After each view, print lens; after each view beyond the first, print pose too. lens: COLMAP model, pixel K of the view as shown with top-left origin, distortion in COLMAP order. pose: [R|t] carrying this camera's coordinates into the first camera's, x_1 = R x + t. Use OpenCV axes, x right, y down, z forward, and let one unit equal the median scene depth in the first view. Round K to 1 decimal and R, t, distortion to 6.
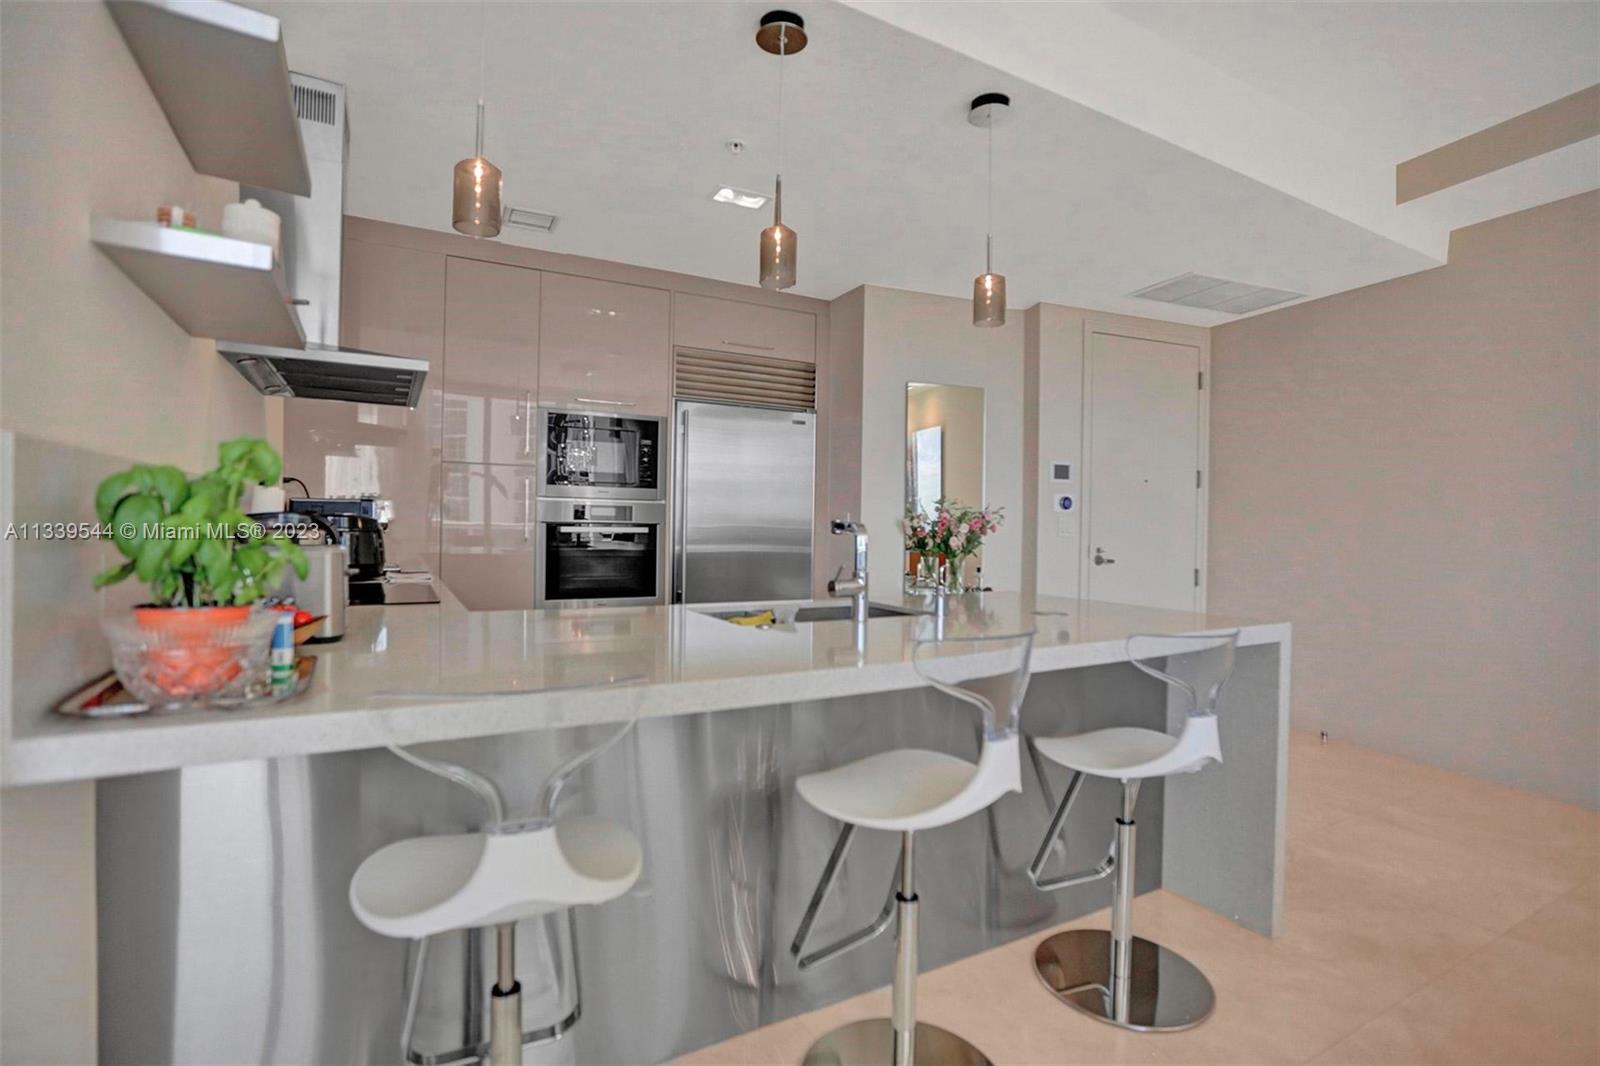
lens RADIAL K [[761.8, 0, 796.2], [0, 761.8, 532.2], [0, 0, 1]] dist [-0.045914, 0.015190]
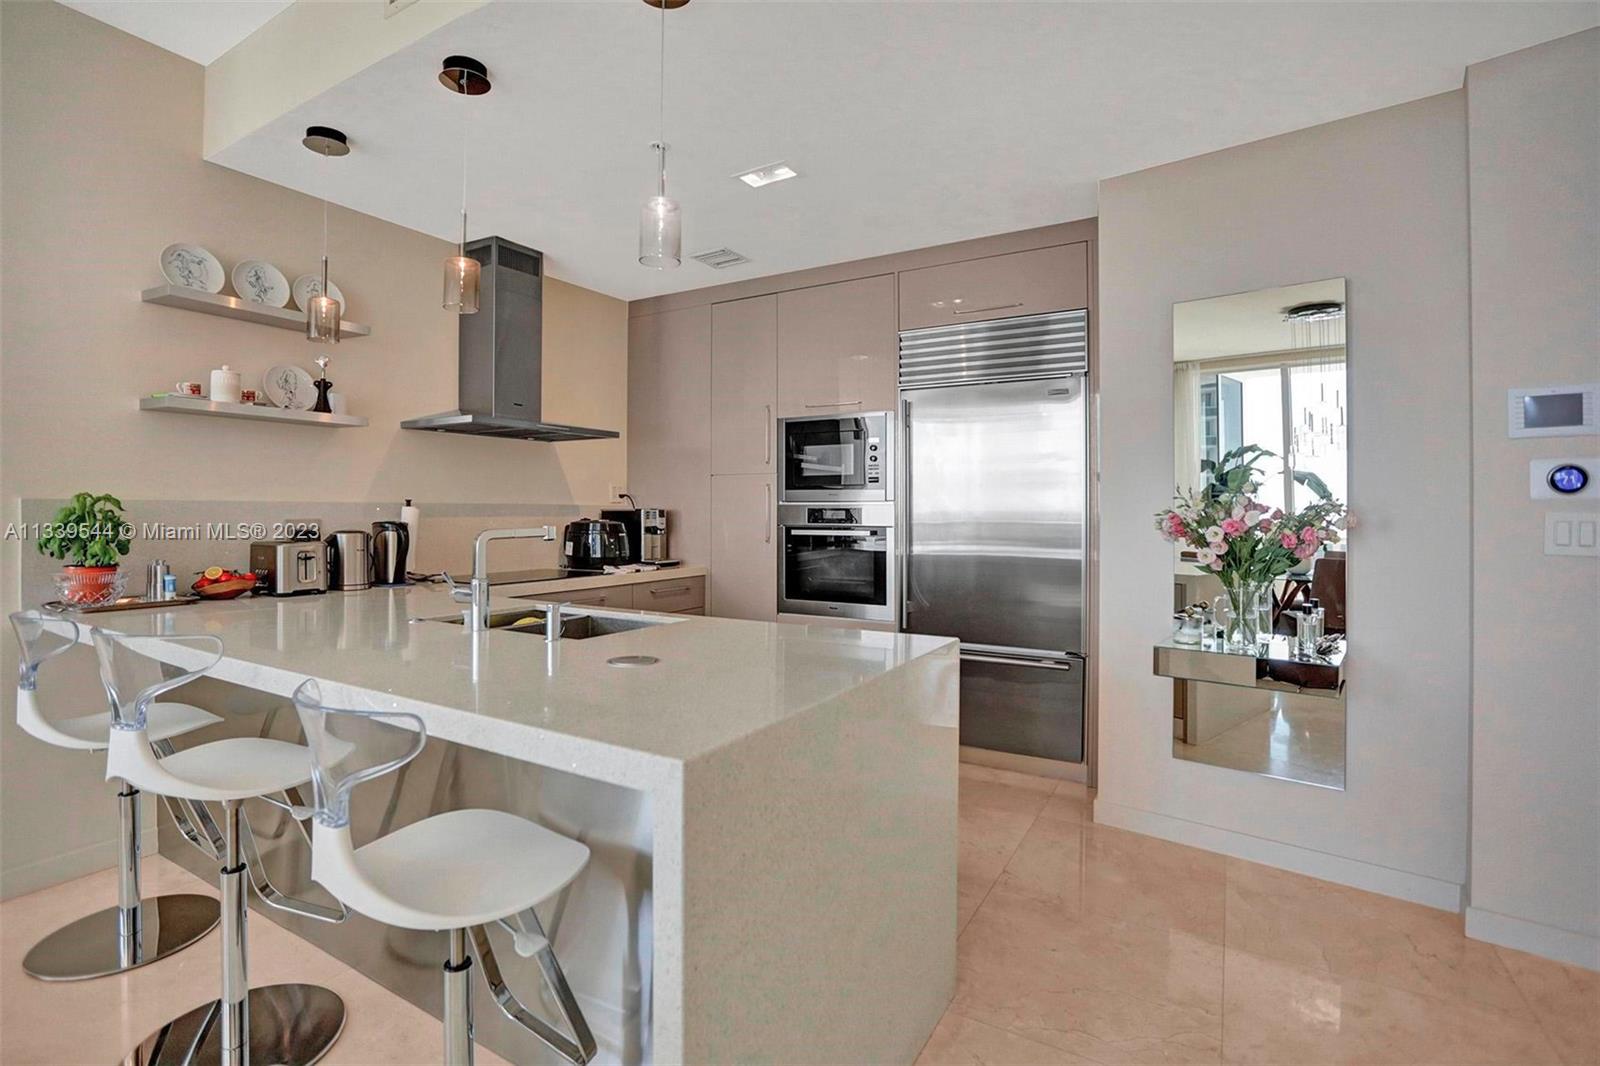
lens RADIAL K [[761.8, 0, 798.5], [0, 761.8, 509.1], [0, 0, 1]] dist [-0.045914, 0.015190]
pose [[0.499292, -0.018932, -0.866227, 0.597087], [-0.008010, 0.999618, -0.026464, -0.007394], [0.866397, 0.020152, 0.498949, 0.466988]]
